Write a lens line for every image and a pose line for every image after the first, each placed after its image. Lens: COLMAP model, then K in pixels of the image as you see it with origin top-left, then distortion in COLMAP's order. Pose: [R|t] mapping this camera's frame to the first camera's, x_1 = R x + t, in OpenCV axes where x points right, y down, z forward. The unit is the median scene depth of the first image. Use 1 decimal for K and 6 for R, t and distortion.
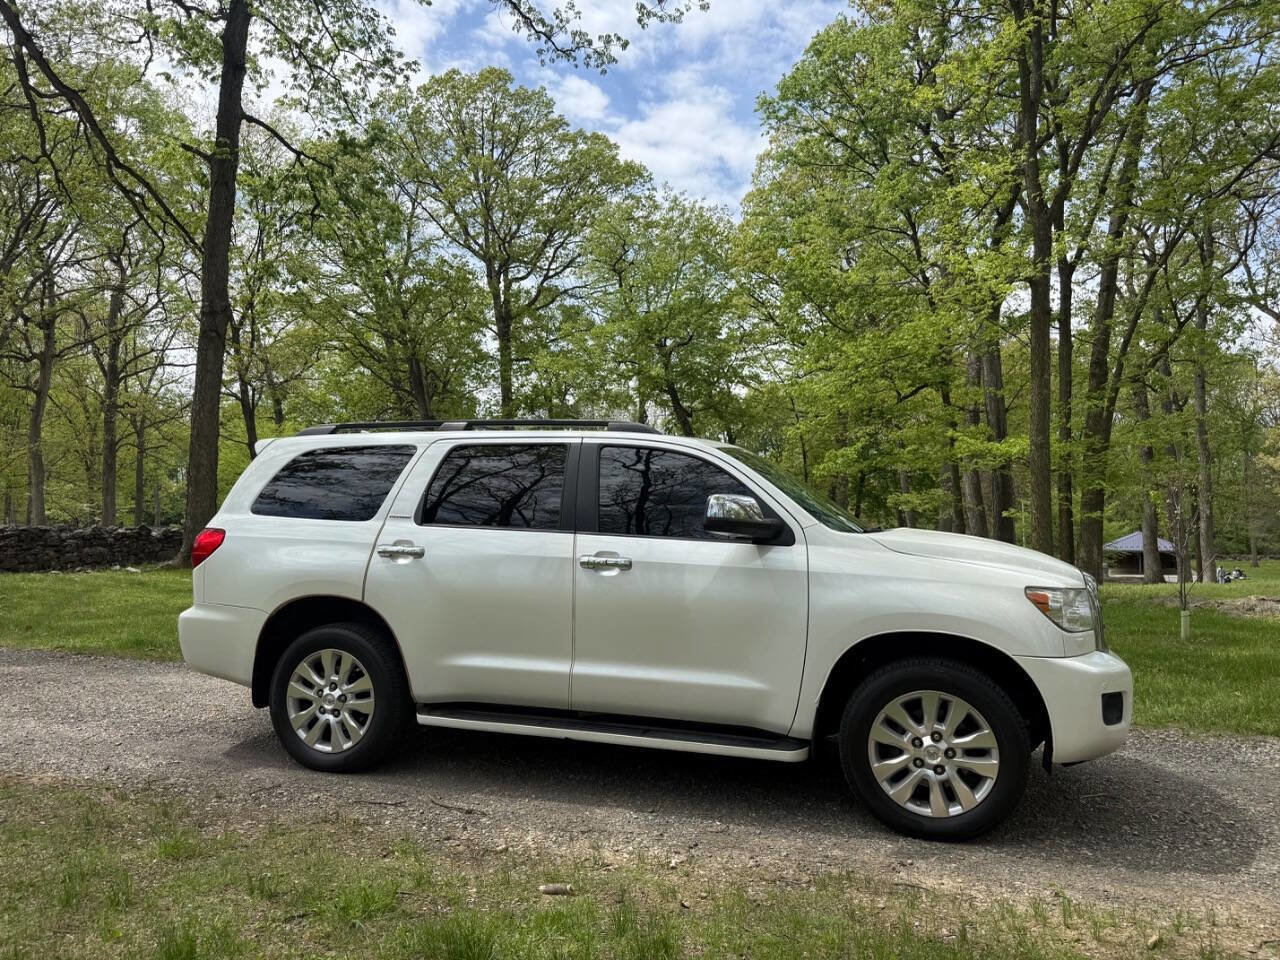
lens RADIAL K [[919.5, 0, 639.1], [0, 919.5, 472.3], [0, 0, 1]] dist [0.035782, -0.045379]
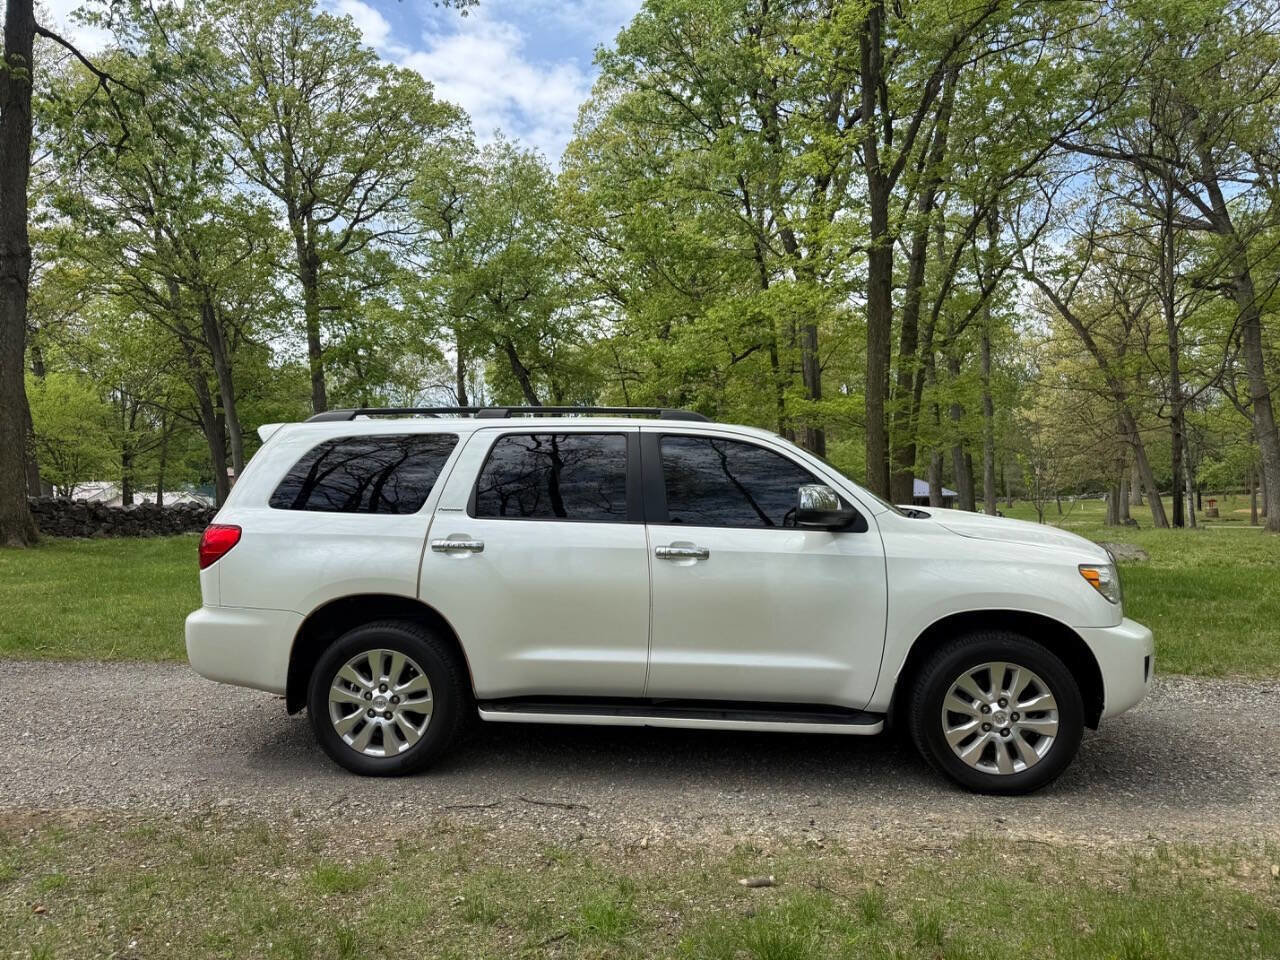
lens RADIAL K [[919.5, 0, 634.0], [0, 919.5, 474.8], [0, 0, 1]] dist [0.035782, -0.045379]
pose [[0.977564, -0.016845, 0.209966, -0.075693], [0.005226, 0.998430, 0.055767, -0.011161], [-0.210576, -0.053419, 0.976117, 0.006820]]
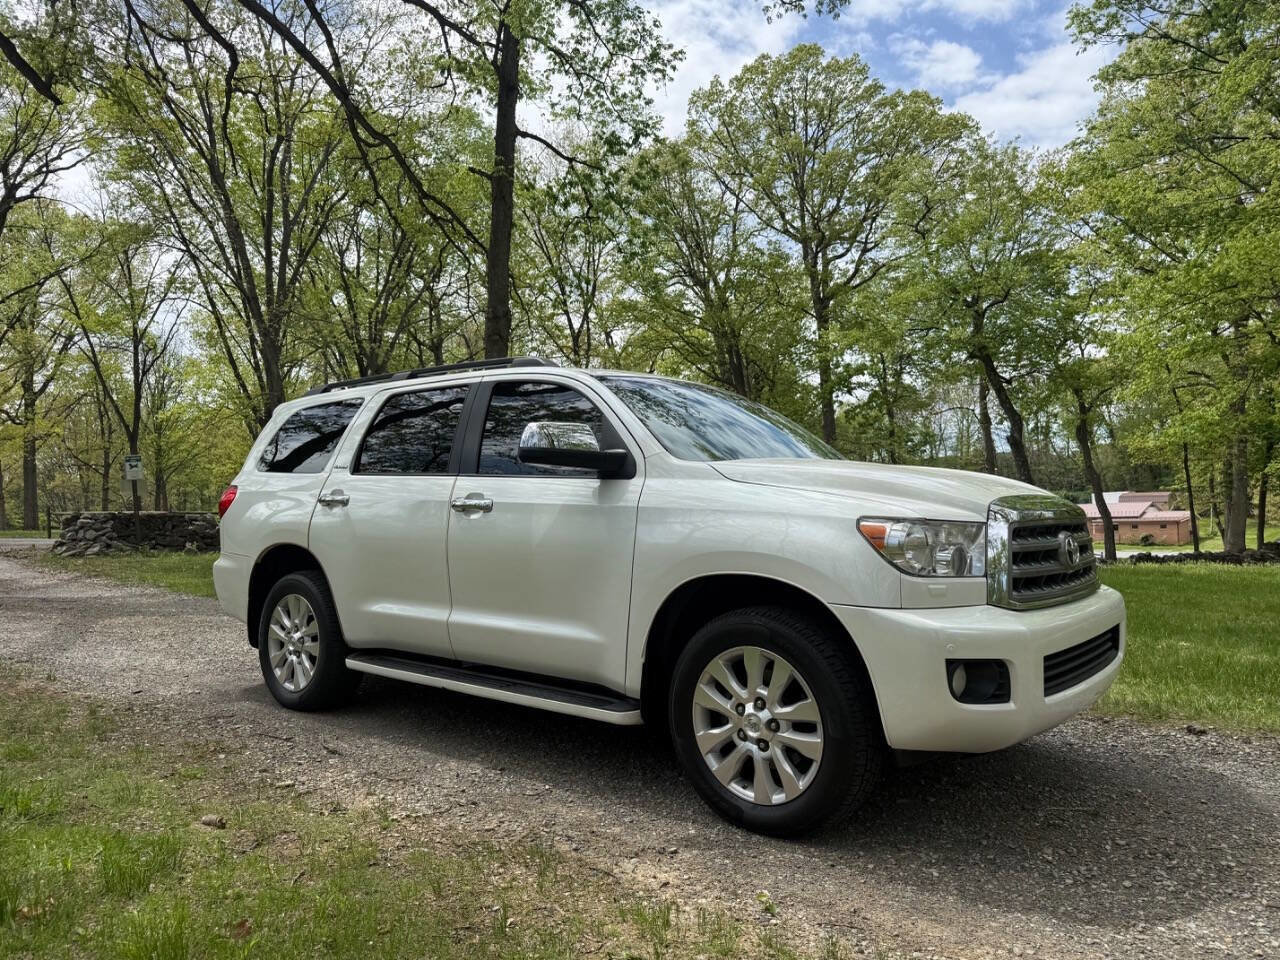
lens RADIAL K [[919.5, 0, 641.1], [0, 919.5, 480.8], [0, 0, 1]] dist [0.035782, -0.045379]
pose [[0.923872, -0.029442, -0.381568, 0.121737], [0.036789, 0.999251, 0.011974, 0.017482], [0.380930, -0.025100, 0.924263, 0.049638]]
